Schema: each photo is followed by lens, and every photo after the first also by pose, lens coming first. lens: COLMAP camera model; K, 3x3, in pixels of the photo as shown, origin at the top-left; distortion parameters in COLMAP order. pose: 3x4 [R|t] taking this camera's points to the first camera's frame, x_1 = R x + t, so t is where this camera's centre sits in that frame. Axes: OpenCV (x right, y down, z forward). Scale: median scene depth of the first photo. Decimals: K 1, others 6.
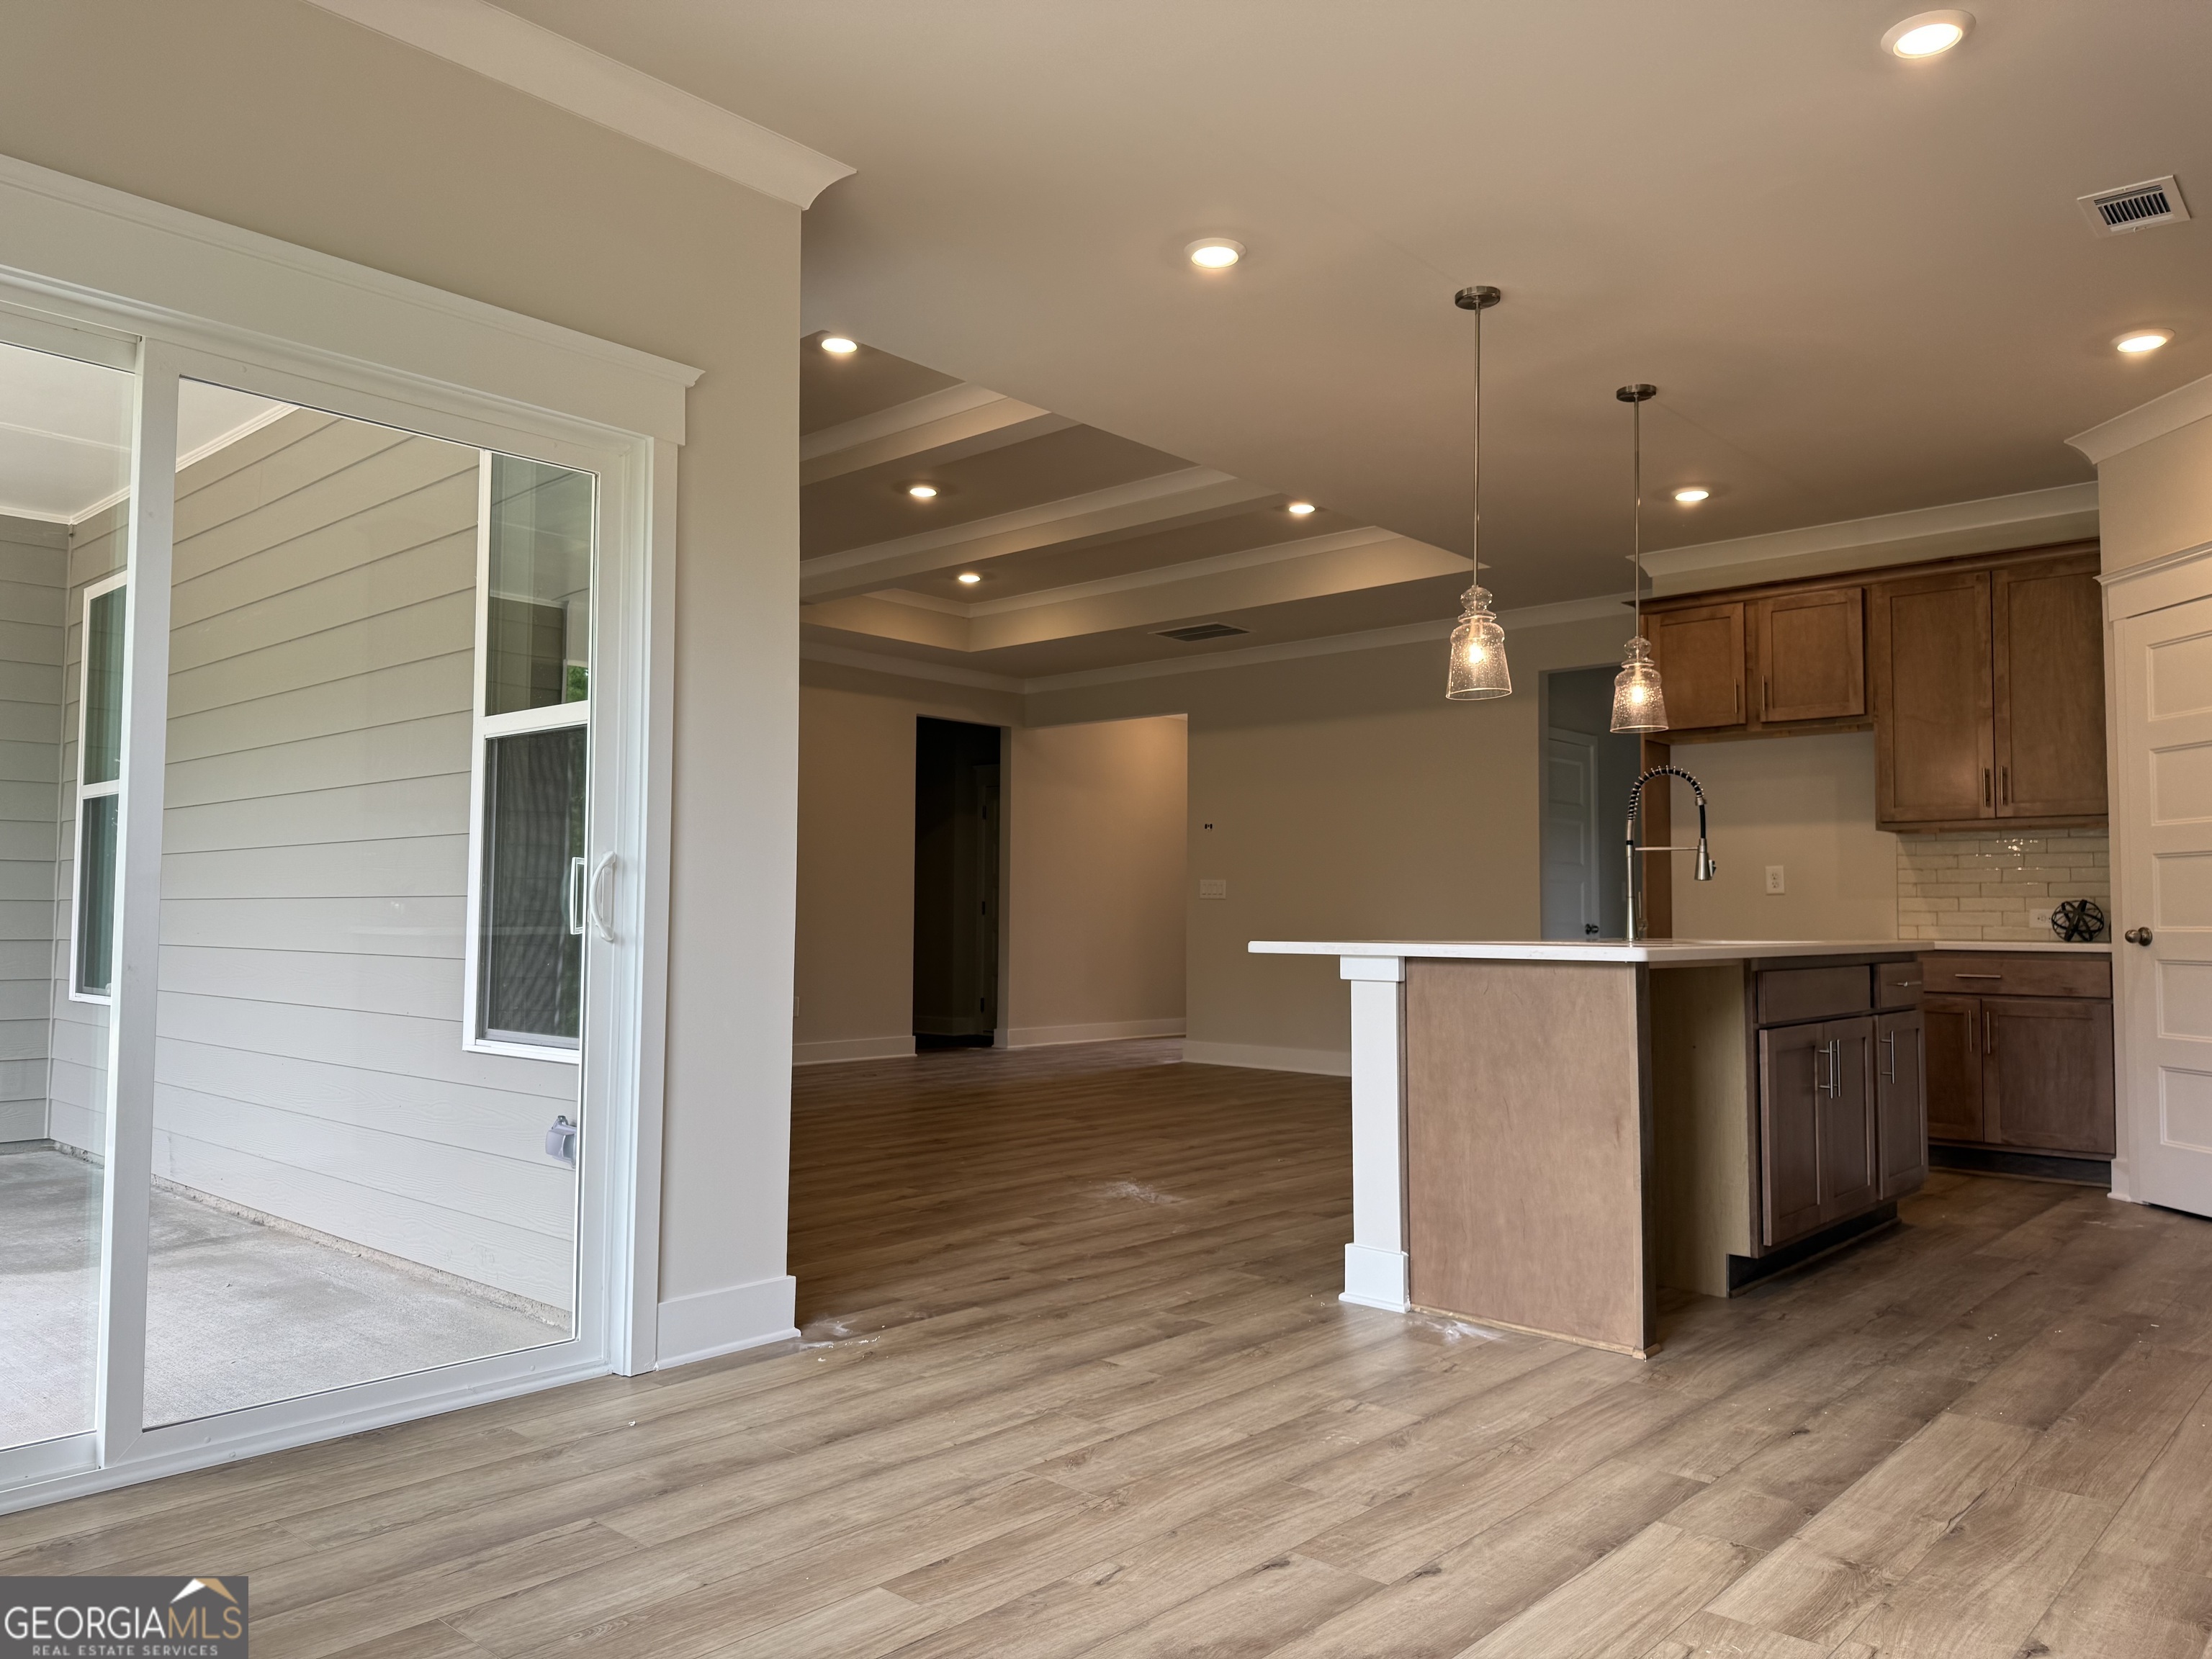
lens RADIAL K [[1566.0, 0, 1098.5], [0, 1566.0, 837.7], [0, 0, 1]] dist [0.010551, 0.001285]
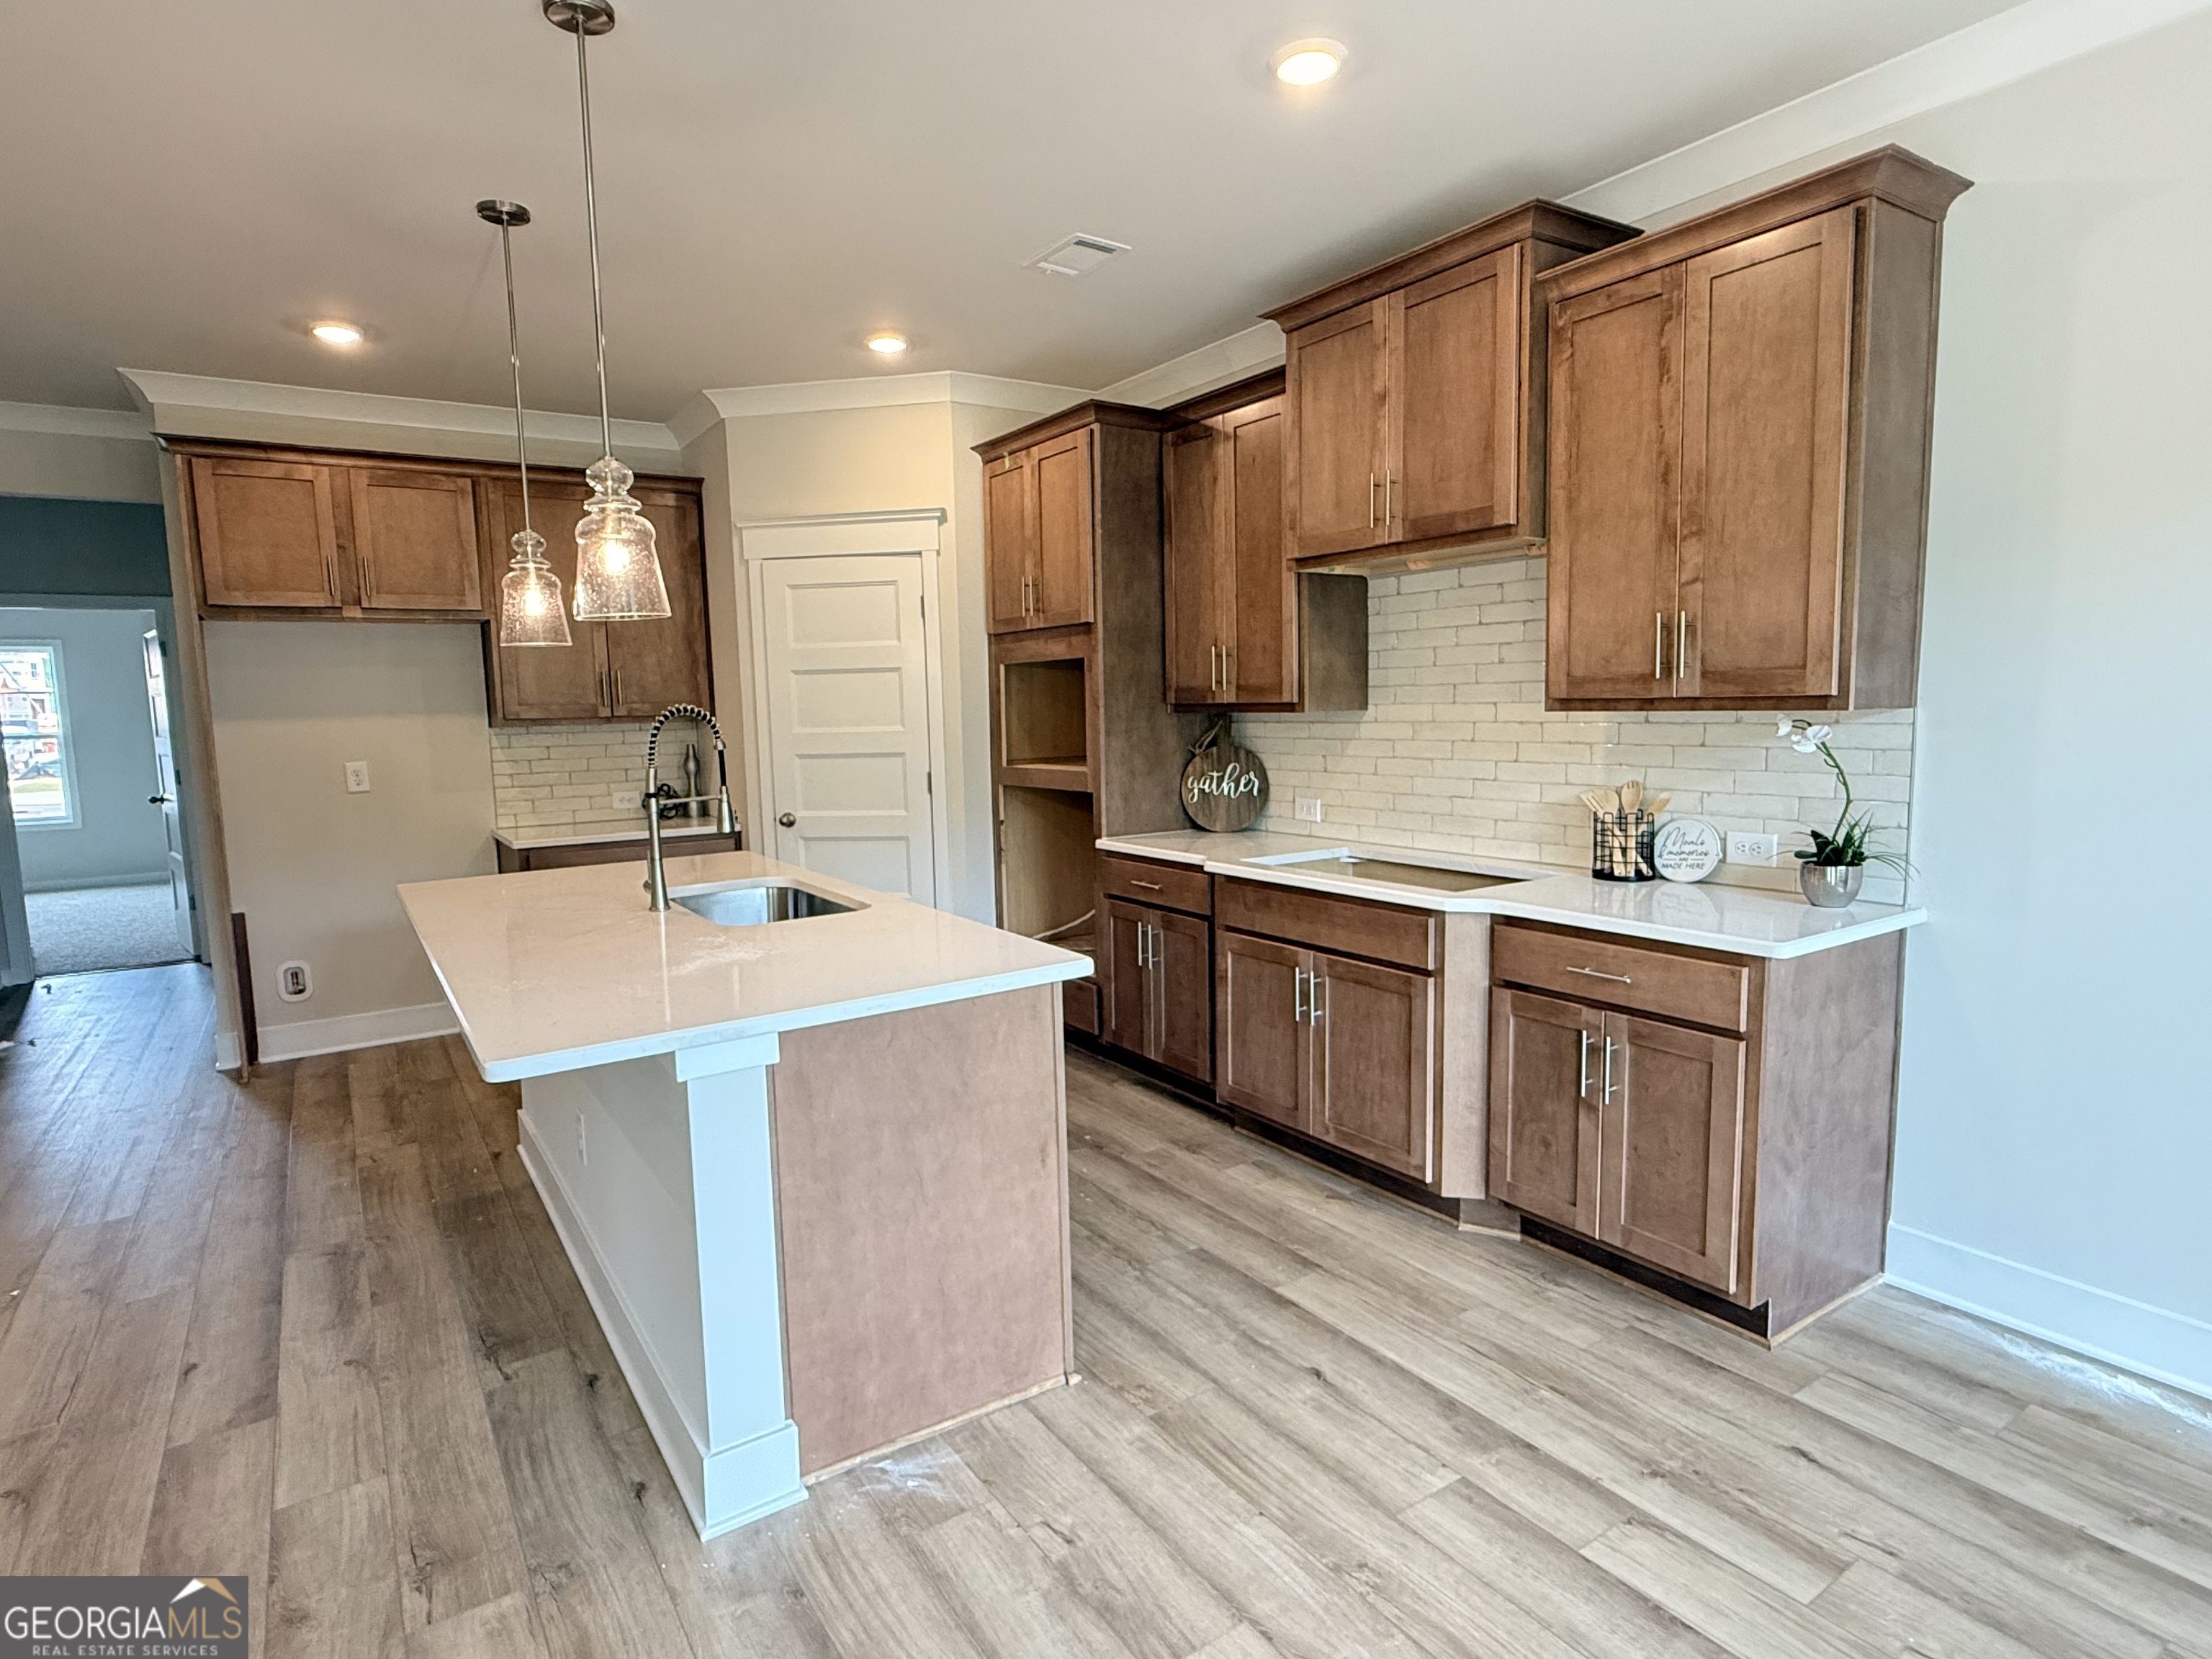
lens RADIAL K [[1176.0, 0, 1107.2], [0, 1176.0, 826.7], [0, 0, 1]] dist [-0.003172, 0.000259]
pose [[0.234831, -0.115803, 0.965113, -0.277444], [-0.026840, 0.991727, 0.125527, -0.084919], [-0.971666, -0.055381, 0.229780, 0.787634]]
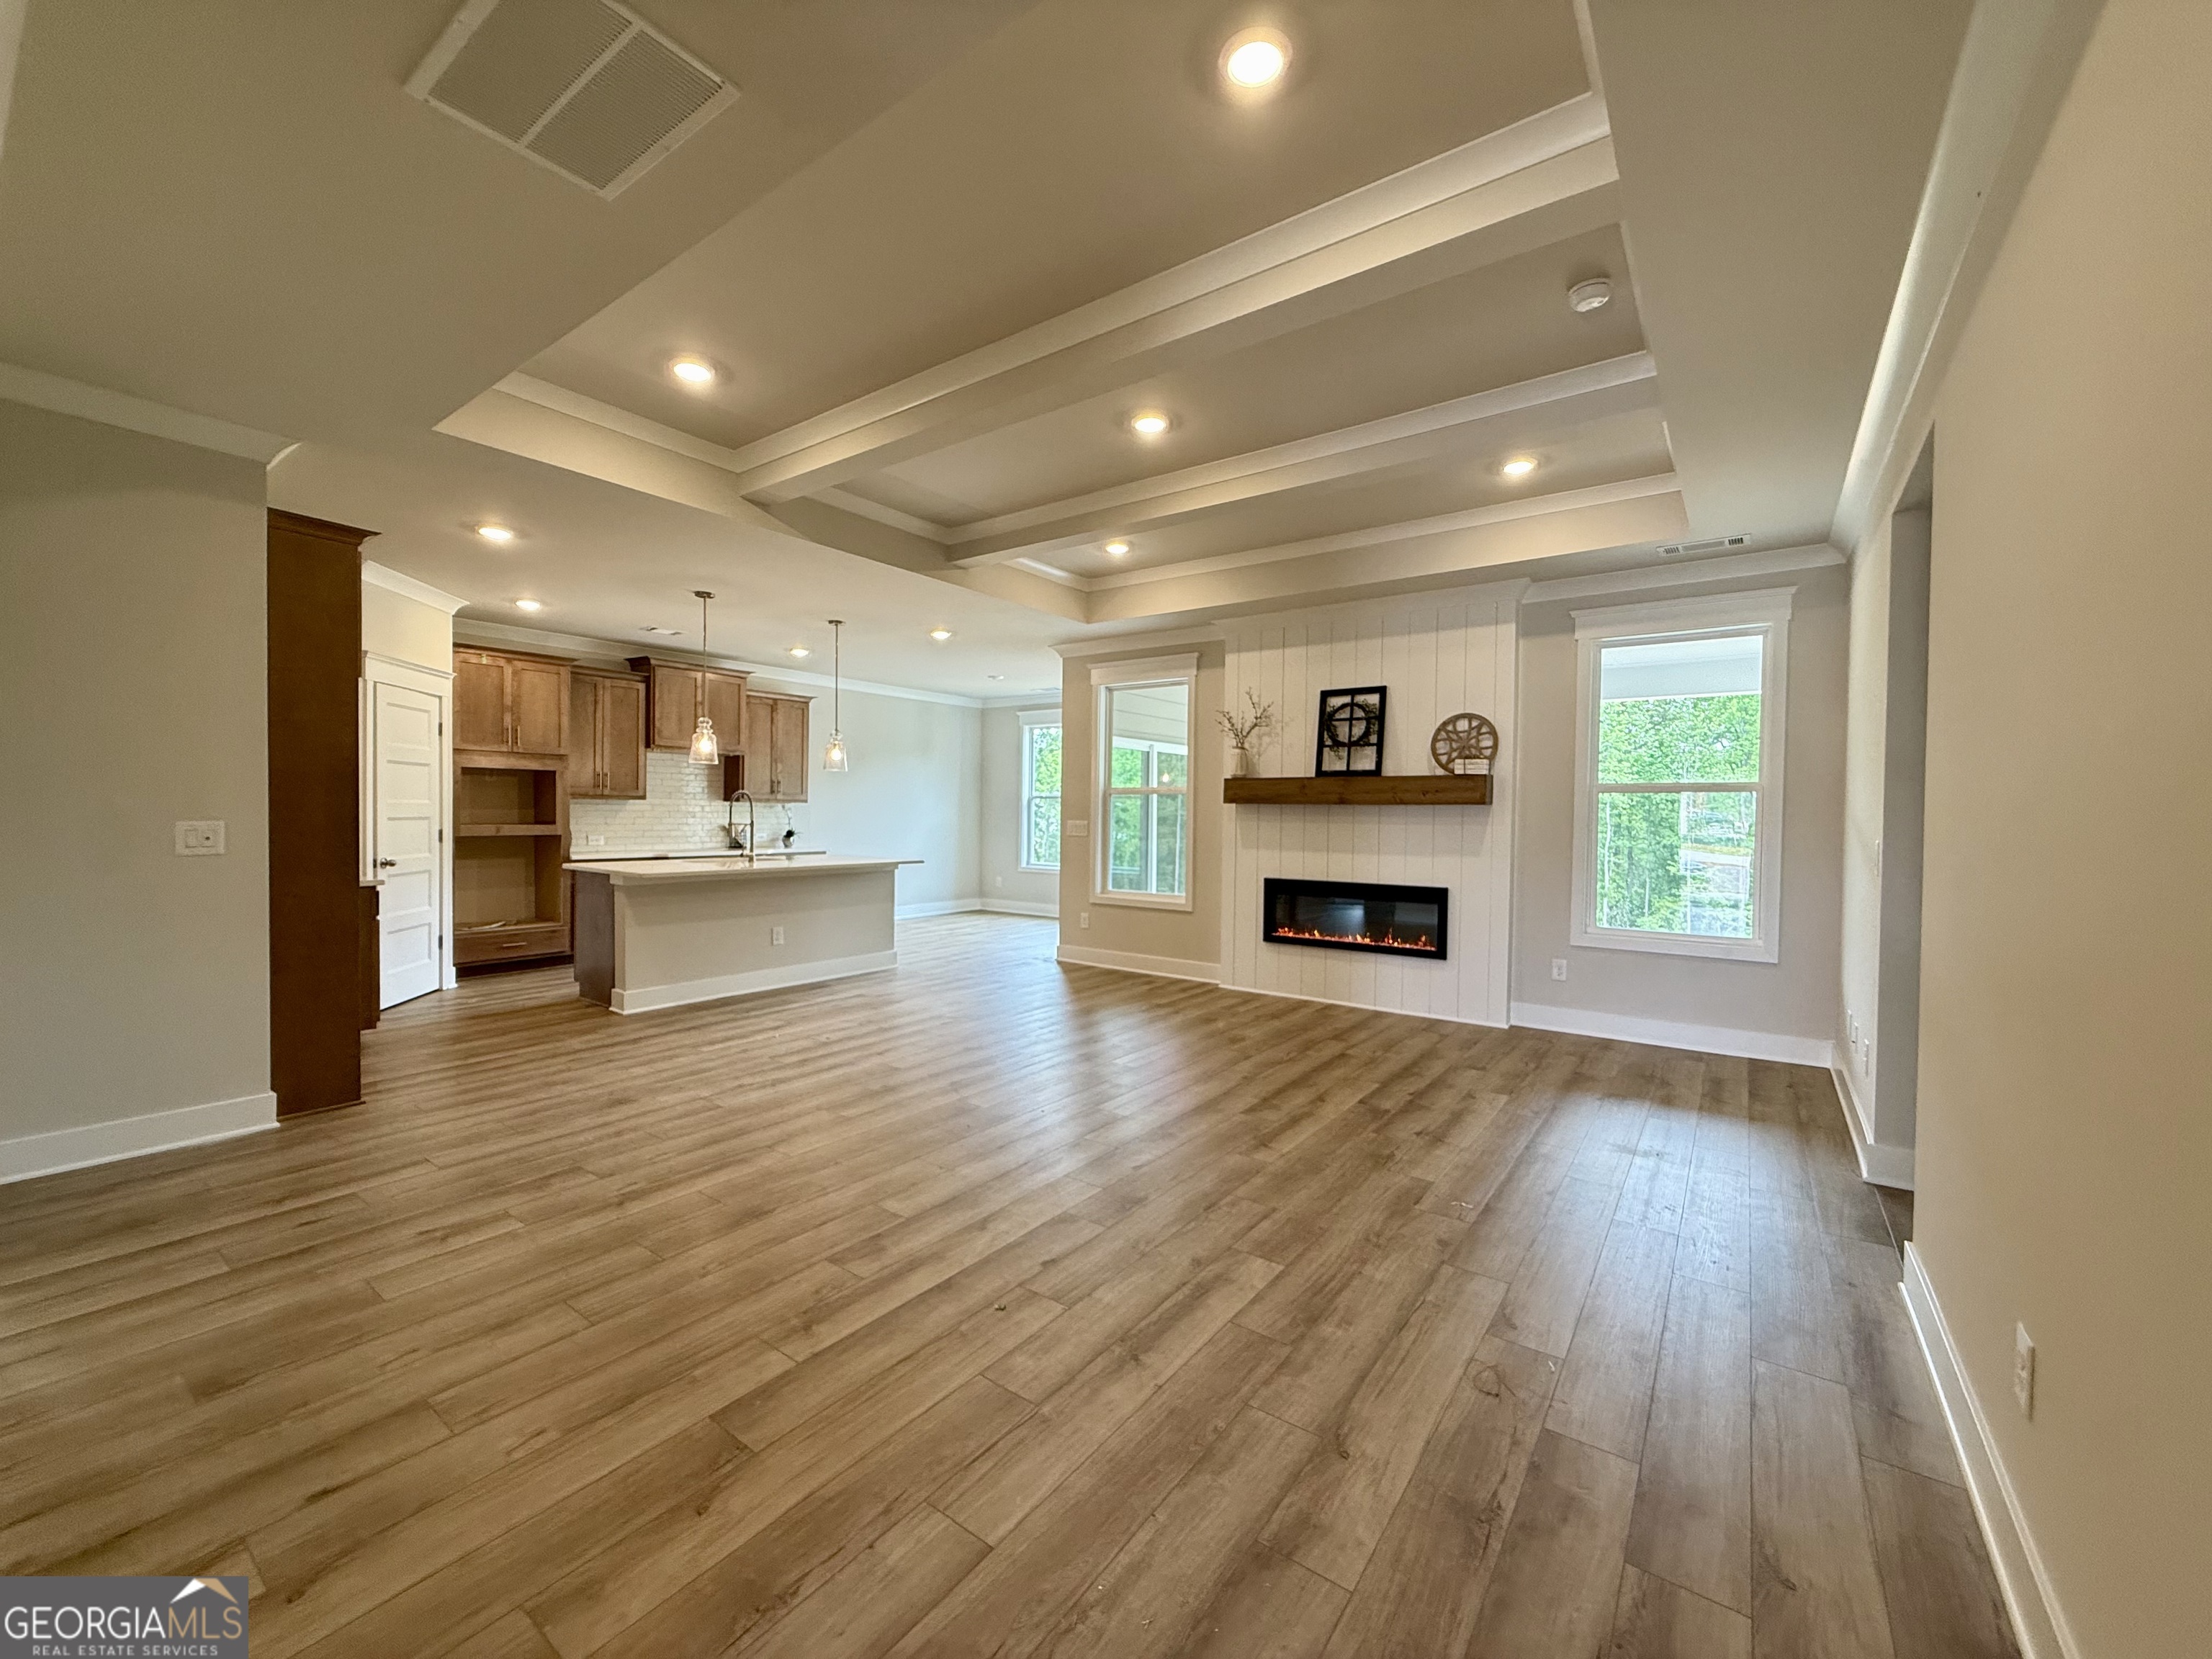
lens RADIAL K [[878.1, 0, 1102.4], [0, 878.1, 827.0], [0, 0, 1]] dist [-0.001861, -0.000351]
pose [[-0.993847, -0.017226, -0.109418, -0.066243], [-0.013311, 0.999248, -0.036410, 0.068767], [0.109963, -0.034729, -0.993329, 3.090688]]
